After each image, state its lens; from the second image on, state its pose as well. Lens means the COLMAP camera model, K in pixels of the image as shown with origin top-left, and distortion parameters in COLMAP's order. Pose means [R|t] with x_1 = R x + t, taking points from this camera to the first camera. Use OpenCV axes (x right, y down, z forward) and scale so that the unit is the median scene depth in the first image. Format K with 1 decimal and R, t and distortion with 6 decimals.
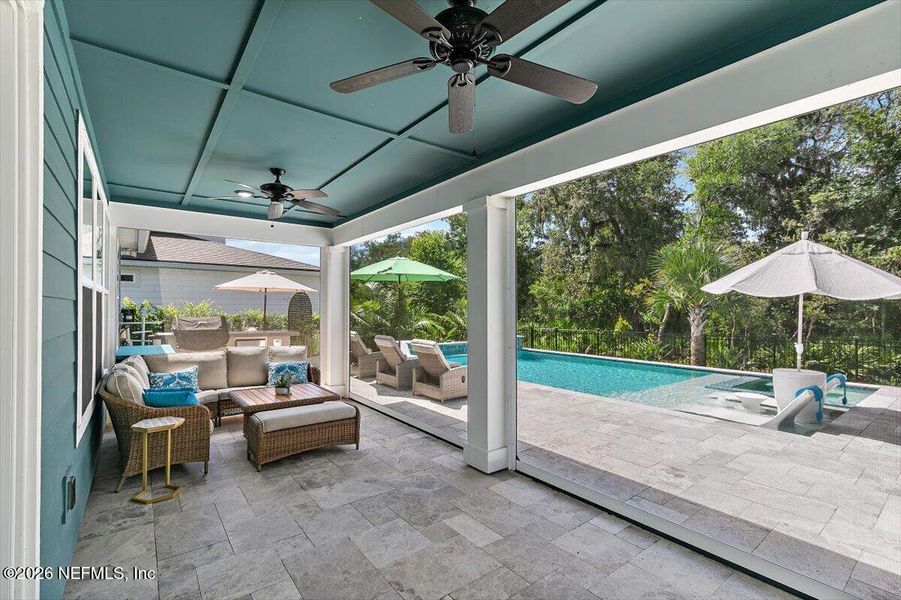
lens RADIAL K [[409.9, 0, 450.9], [0, 409.9, 306.2], [0, 0, 1]] dist [0.003121, -0.001320]
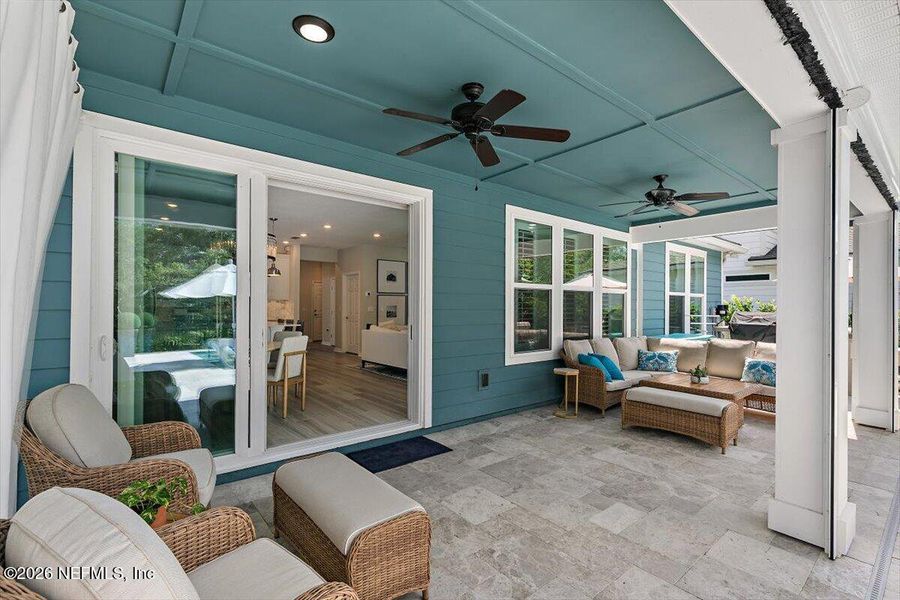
lens RADIAL K [[409.5, 0, 443.6], [0, 409.5, 302.7], [0, 0, 1]] dist [0.003121, -0.001320]
pose [[0.021449, -0.008976, -0.999730, 0.646640], [-0.004561, 0.999948, -0.009076, 0.025919], [0.999760, 0.004755, 0.021407, 0.352795]]
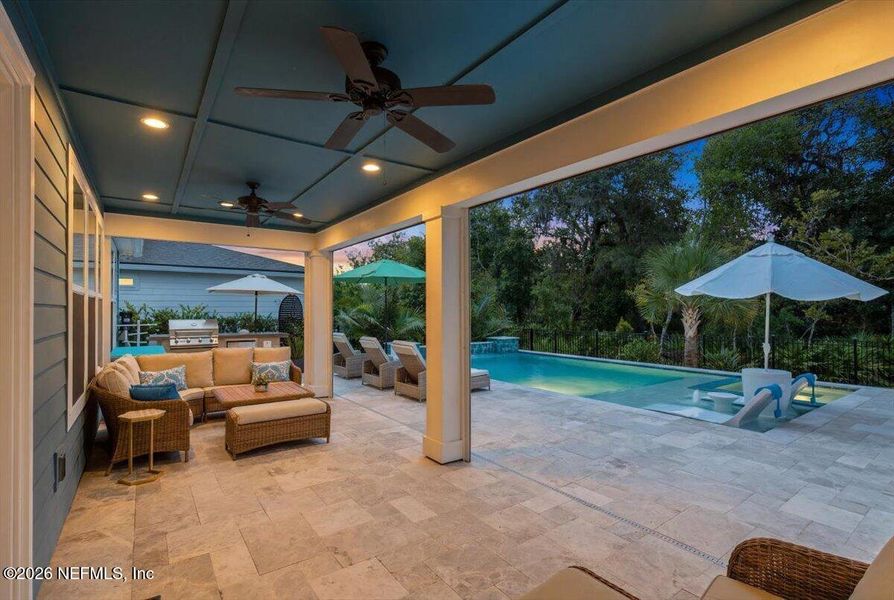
lens RADIAL K [[424.1, 0, 448.9], [0, 424.1, 309.0], [0, 0, 1]] dist [-0.006472, -0.000446]
pose [[0.999652, -0.003639, -0.026128, 0.114965], [0.003742, 0.999985, 0.003897, -0.003130], [0.026114, -0.003993, 0.999651, -0.094531]]
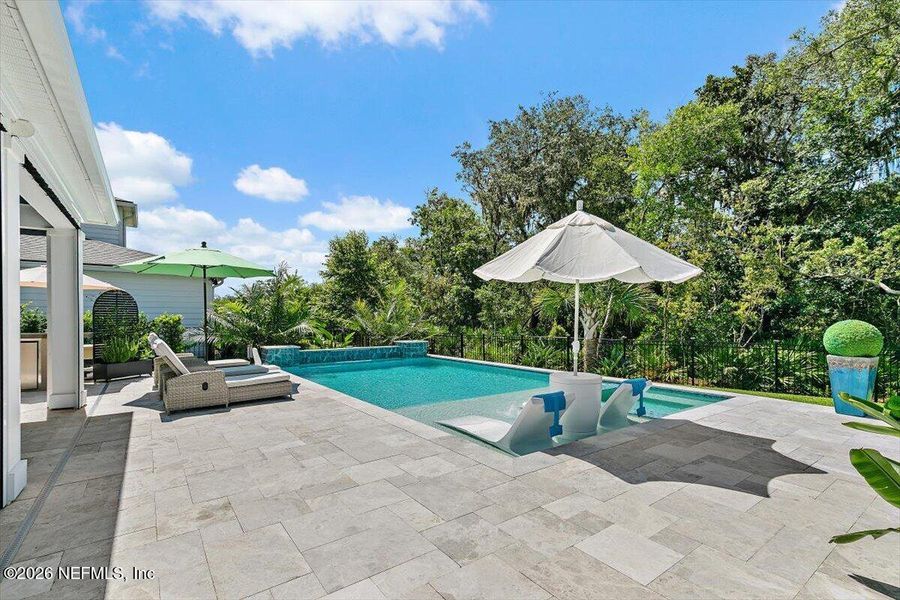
lens RADIAL K [[409.5, 0, 455.5], [0, 409.5, 331.2], [0, 0, 1]] dist [0.003121, -0.001320]
pose [[0.999829, -0.005761, -0.017562, 0.837083], [0.006371, 0.999370, 0.034921, 0.057011], [0.017350, -0.035027, 0.999236, 0.255457]]
